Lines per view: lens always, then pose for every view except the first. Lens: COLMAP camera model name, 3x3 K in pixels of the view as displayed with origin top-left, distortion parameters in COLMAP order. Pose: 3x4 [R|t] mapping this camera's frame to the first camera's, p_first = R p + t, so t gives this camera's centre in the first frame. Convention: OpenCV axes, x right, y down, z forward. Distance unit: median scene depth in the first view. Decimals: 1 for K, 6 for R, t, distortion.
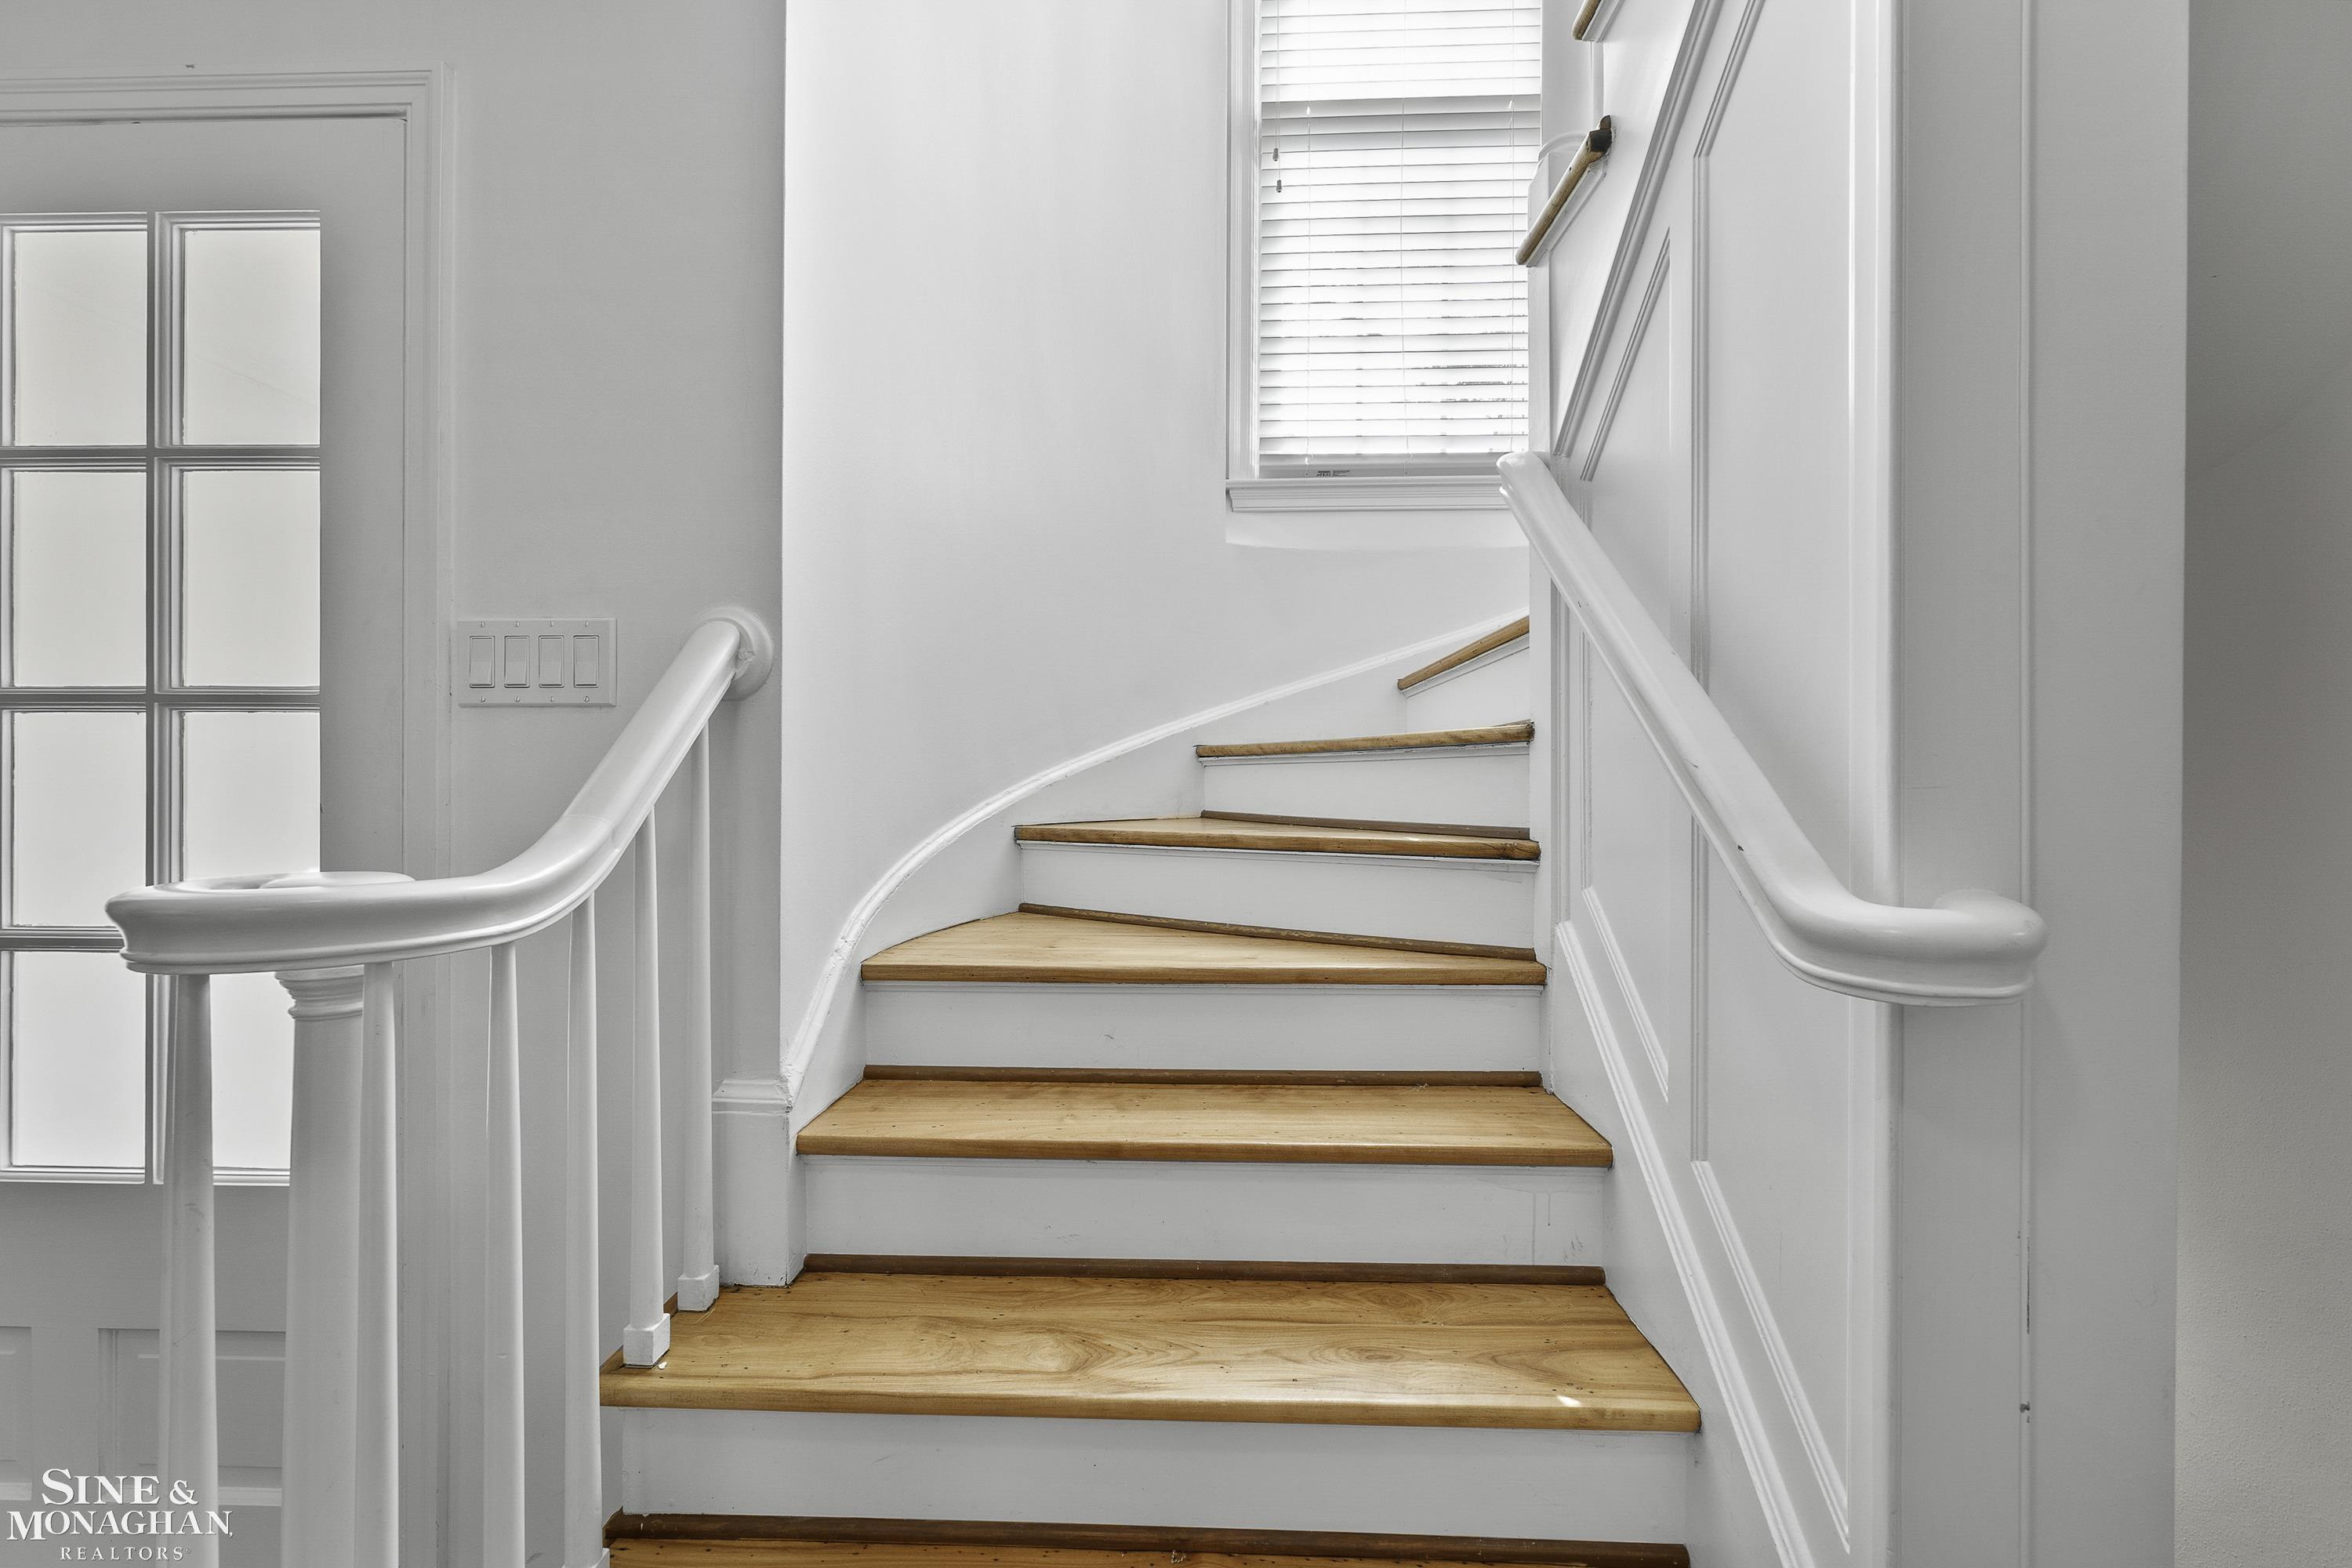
lens RADIAL K [[943.4, 0, 1188.4], [0, 943.4, 782.0], [0, 0, 1]] dist [-0.002926, -0.000417]
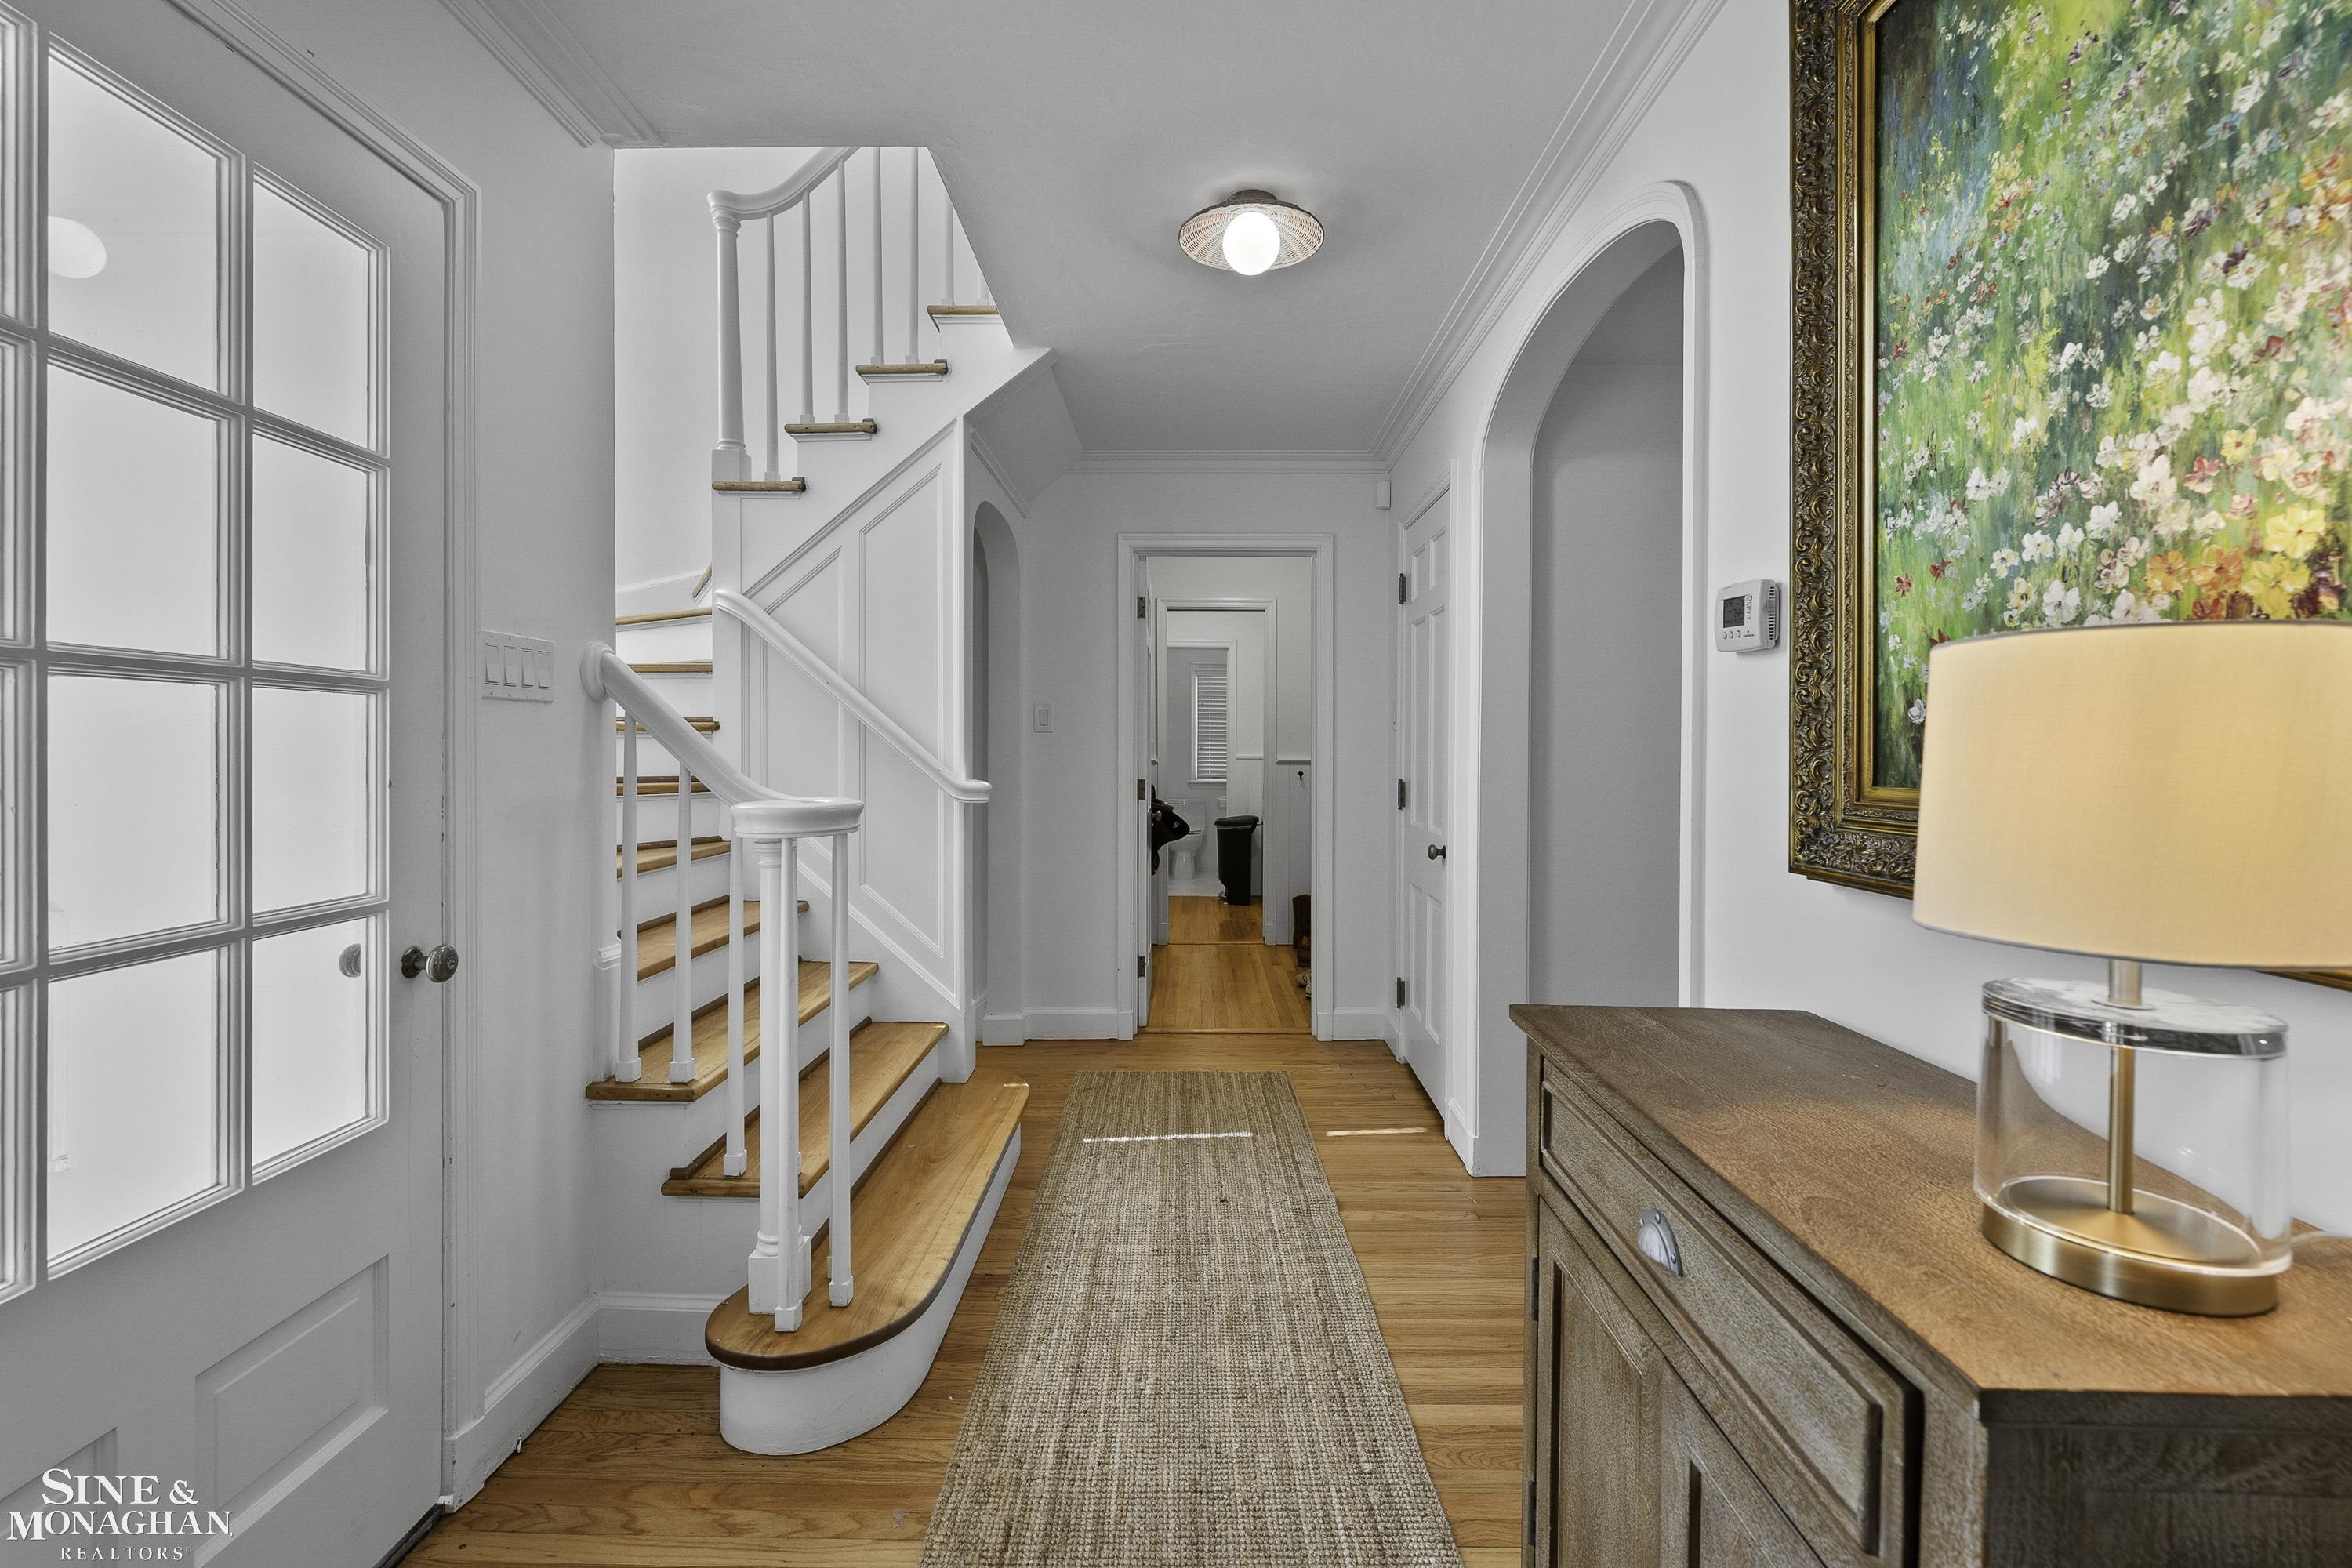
lens RADIAL K [[1020.2, 0, 1177.1], [0, 1020.2, 762.4], [0, 0, 1]] dist [0.000039, 0.000010]
pose [[-0.017371, -0.016131, 0.999719, -2.131354], [-0.000524, 0.999870, 0.016124, -0.015677], [-0.999849, -0.000244, -0.017377, 0.081551]]
